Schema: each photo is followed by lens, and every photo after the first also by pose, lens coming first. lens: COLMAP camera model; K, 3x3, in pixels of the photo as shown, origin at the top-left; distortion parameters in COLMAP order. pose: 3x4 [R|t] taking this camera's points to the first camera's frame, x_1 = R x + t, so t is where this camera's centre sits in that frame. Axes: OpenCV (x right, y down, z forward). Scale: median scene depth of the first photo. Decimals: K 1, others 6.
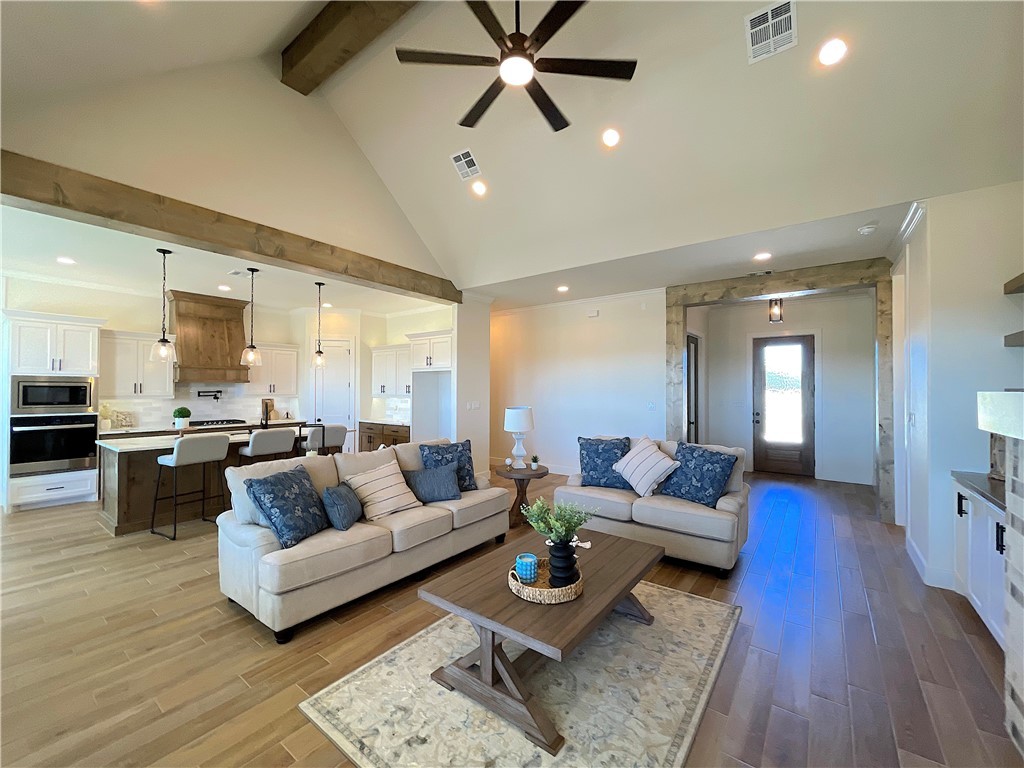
lens RADIAL K [[416.6, 0, 509.5], [0, 416.6, 384.0], [0, 0, 1]] dist [0.002265, 0.000355]
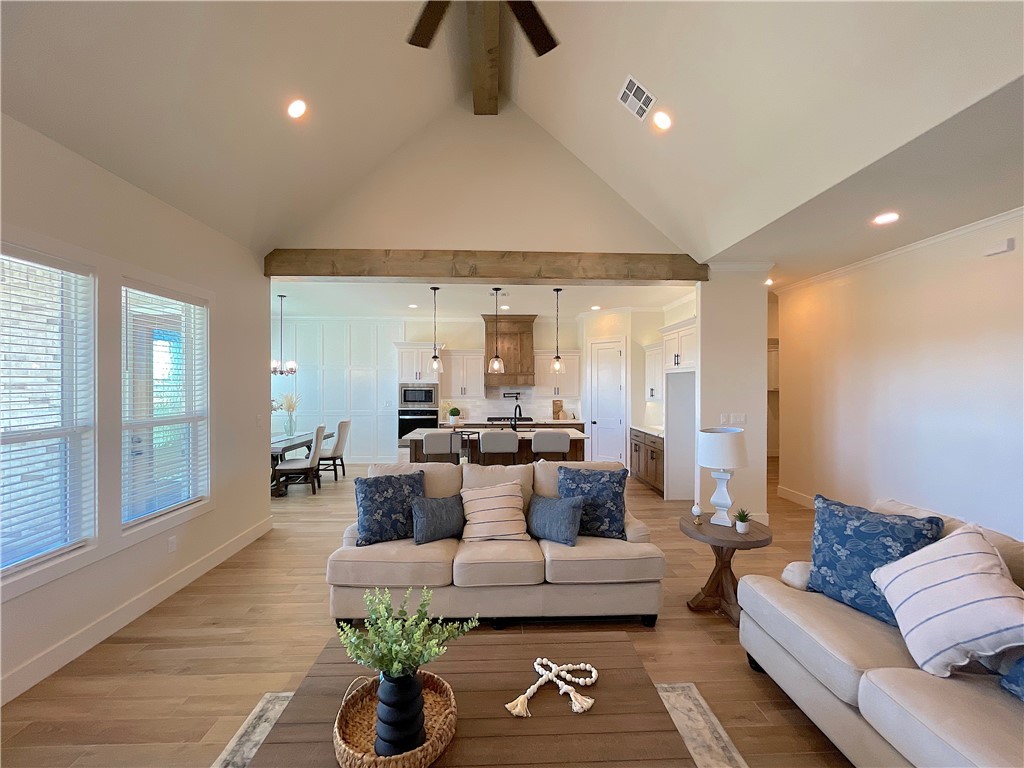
lens RADIAL K [[416.6, 0, 509.5], [0, 416.6, 384.0], [0, 0, 1]] dist [0.002265, 0.000355]
pose [[0.630835, -0.003213, -0.775911, 0.275173], [0.009527, 0.999948, 0.003605, -0.017452], [0.775859, -0.009666, 0.630833, 0.292508]]
